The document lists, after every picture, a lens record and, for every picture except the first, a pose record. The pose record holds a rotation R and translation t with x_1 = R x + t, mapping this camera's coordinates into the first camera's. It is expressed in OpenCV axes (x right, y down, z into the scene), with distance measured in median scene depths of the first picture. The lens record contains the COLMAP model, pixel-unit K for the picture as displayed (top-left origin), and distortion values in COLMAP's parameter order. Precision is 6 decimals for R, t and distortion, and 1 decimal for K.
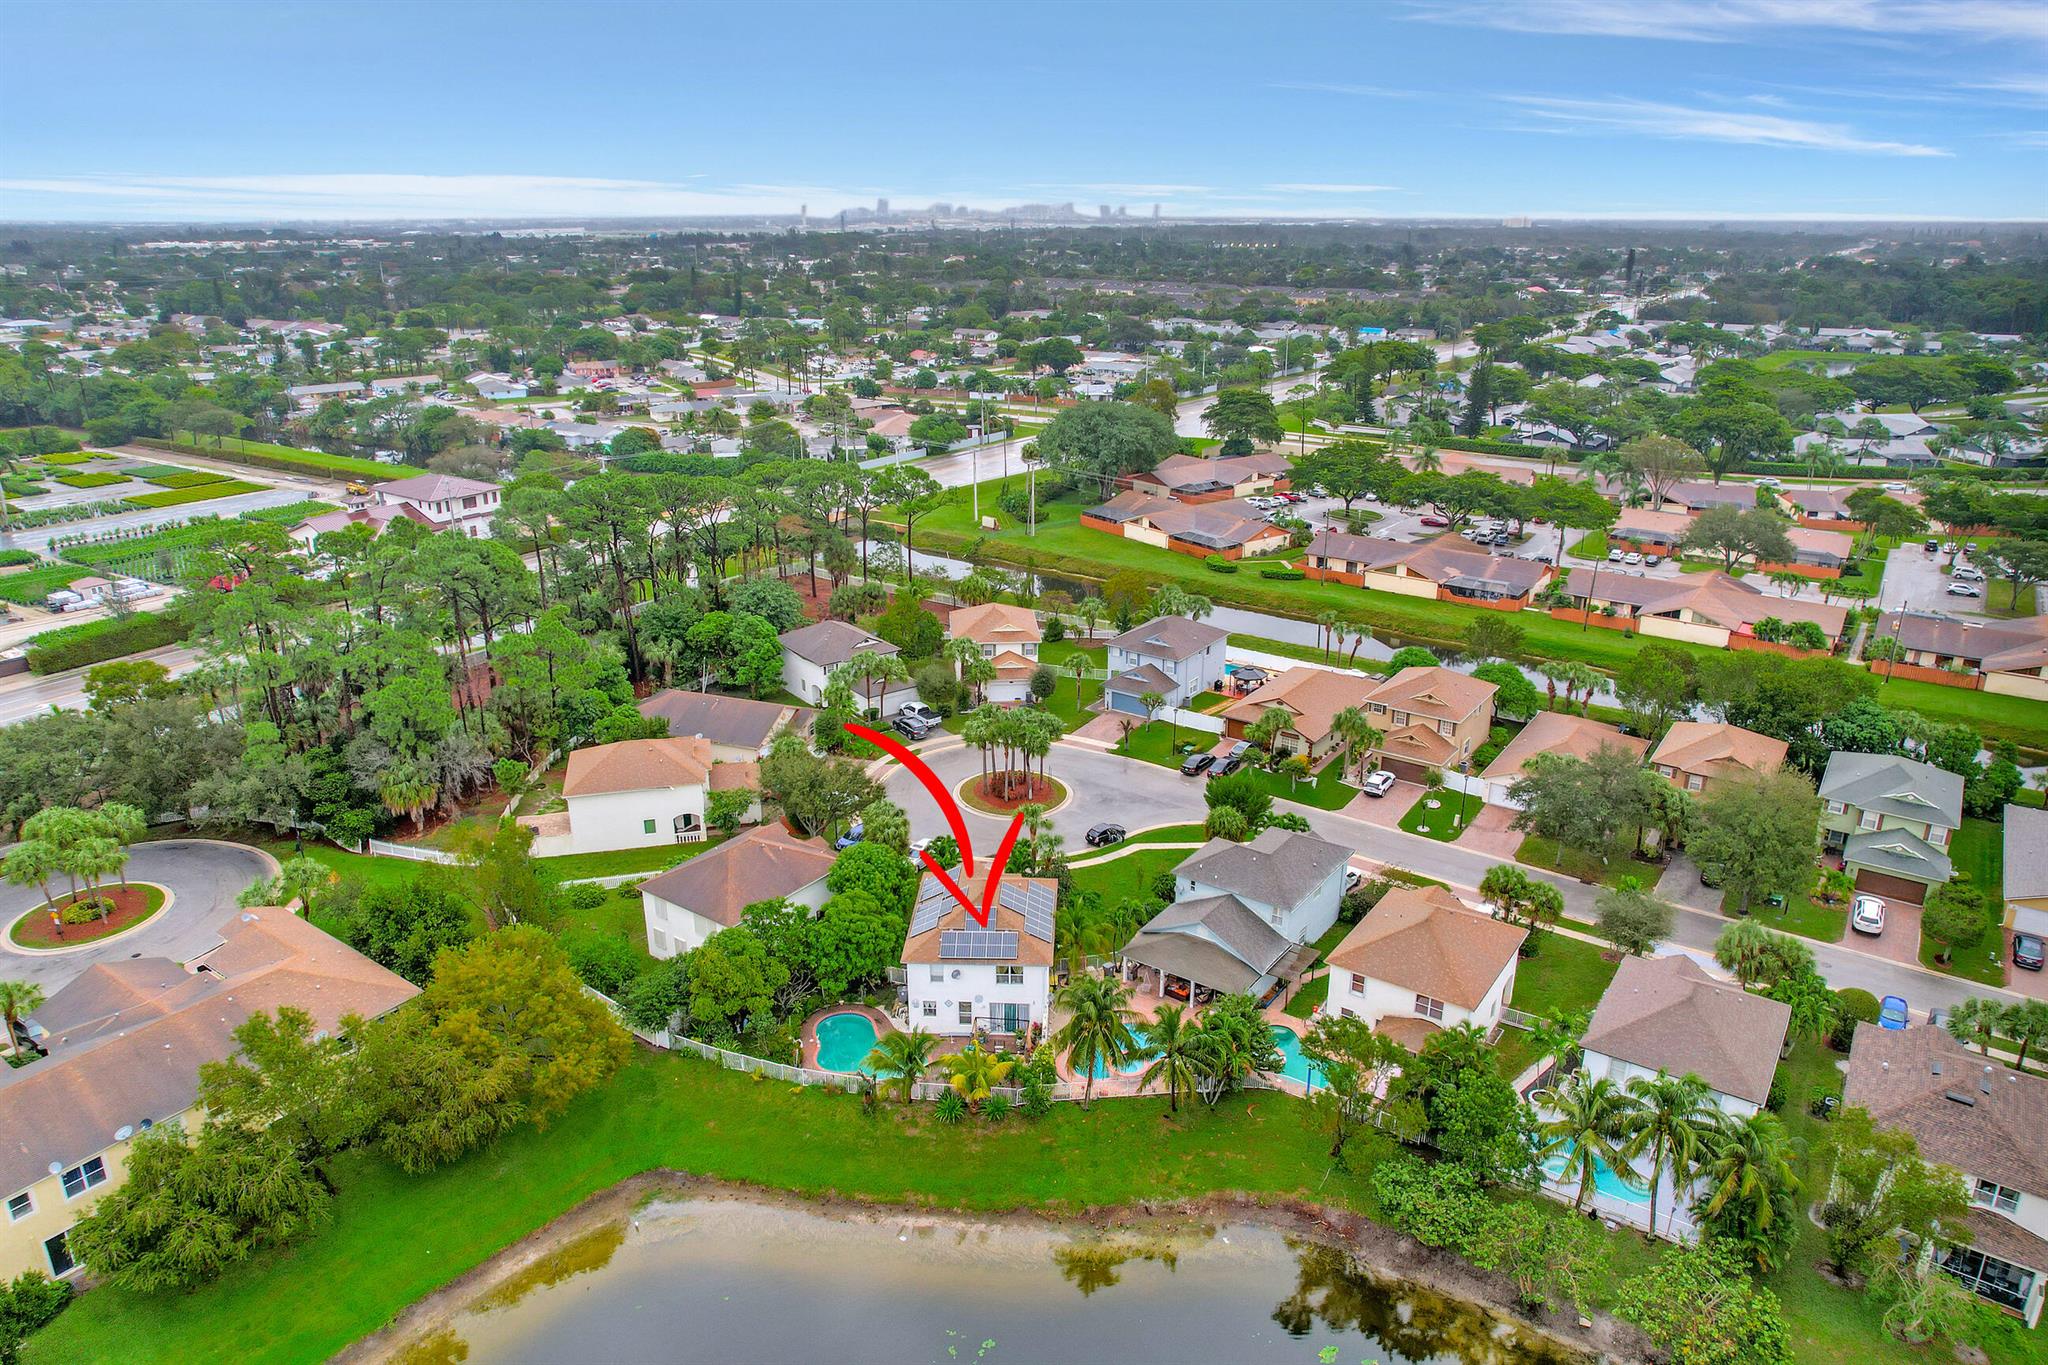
lens RADIAL K [[1298.6, 0, 1024.0], [0, 1298.6, 682.5], [0, 0, 1]] dist [-0.045398, 0.032322]
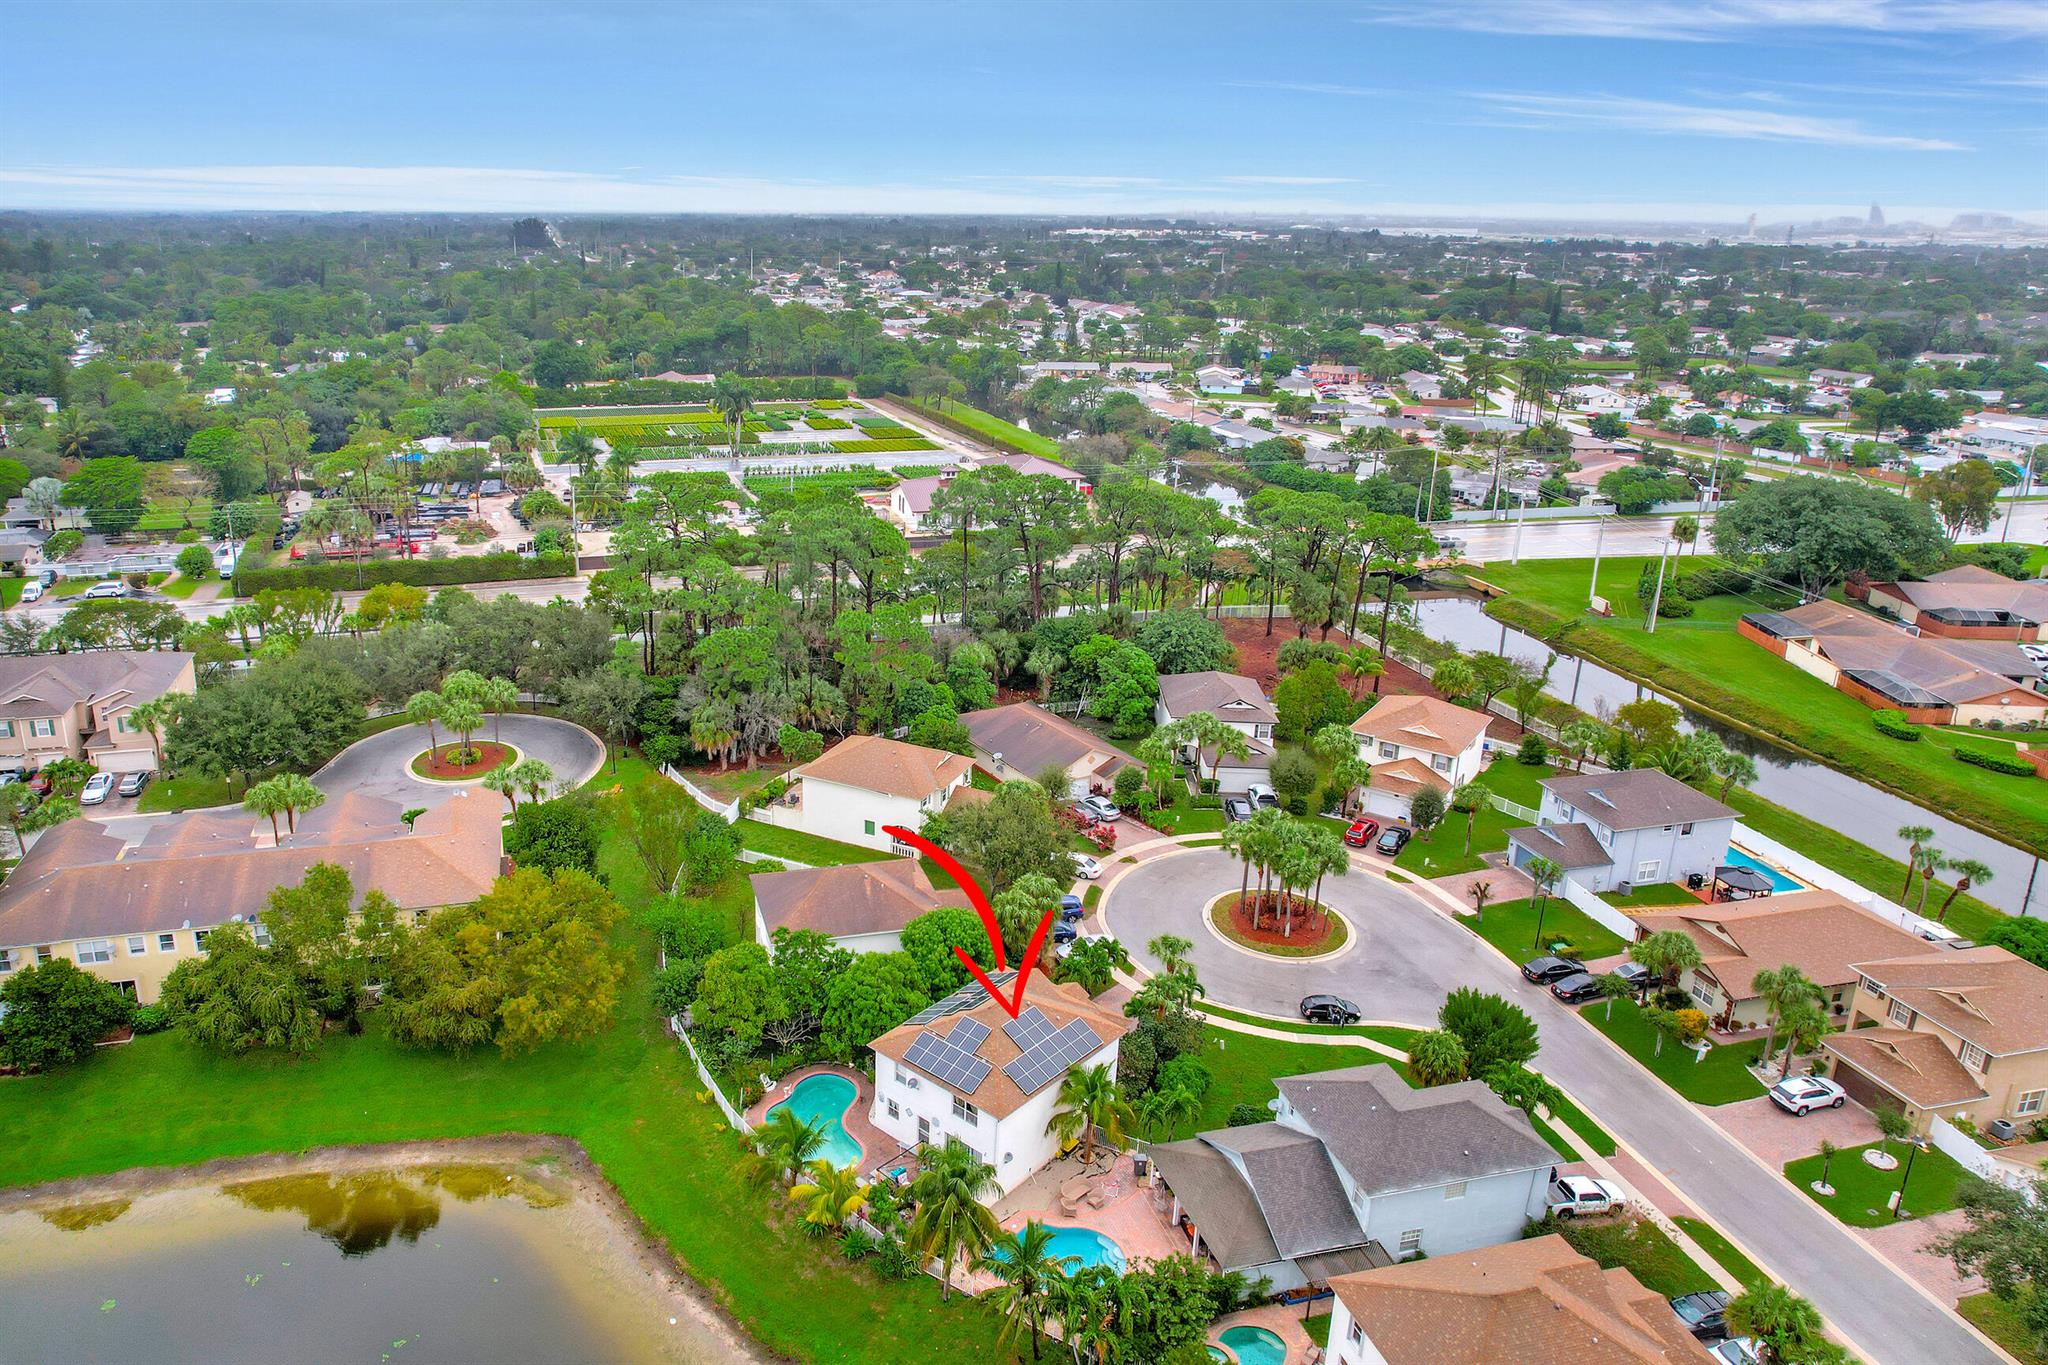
lens RADIAL K [[1363.2, 0, 1023.4], [0, 1363.2, 640.9], [0, 0, 1]] dist [-0.051028, 0.037885]
pose [[0.763451, 0.207990, -0.611460, 0.316403], [-0.233900, 0.971501, 0.038418, -0.073625], [0.602025, 0.113690, 0.790342, 0.183159]]
